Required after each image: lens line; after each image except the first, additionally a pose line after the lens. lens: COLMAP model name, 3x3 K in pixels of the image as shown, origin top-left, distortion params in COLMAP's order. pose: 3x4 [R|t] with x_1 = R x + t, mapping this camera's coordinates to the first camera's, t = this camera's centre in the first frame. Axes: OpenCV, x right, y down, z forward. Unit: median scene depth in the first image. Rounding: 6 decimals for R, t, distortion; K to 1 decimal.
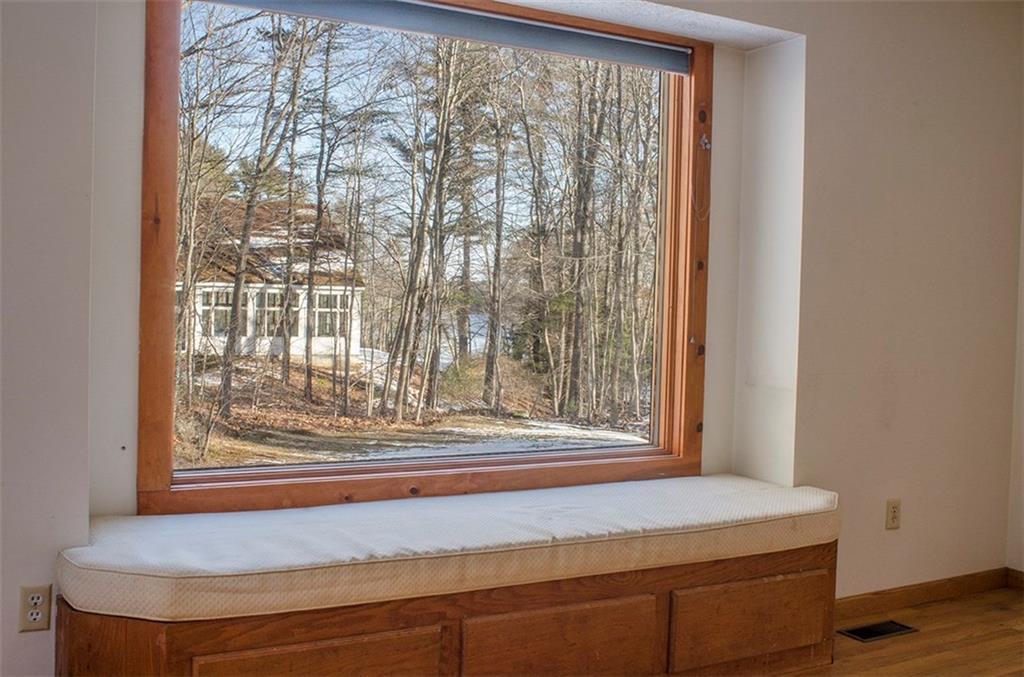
lens RADIAL K [[1050.4, 0, 512.0], [0, 1050.4, 338.5], [0, 0, 1]] dist [-0.073032, 0.010236]
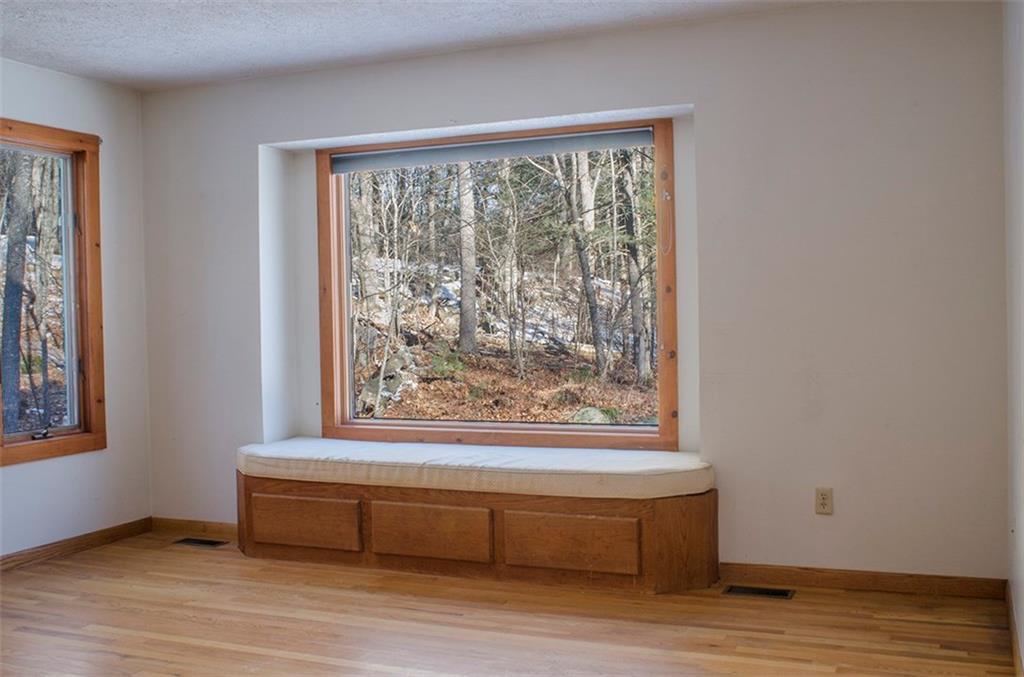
lens RADIAL K [[1050.4, 0, 512.0], [0, 1050.4, 338.5], [0, 0, 1]] dist [-0.073032, 0.010236]
pose [[0.608634, -0.017823, -0.793251, 1.183588], [0.004217, 0.999806, -0.019229, 0.016562], [0.793440, 0.008358, 0.608592, 0.056820]]
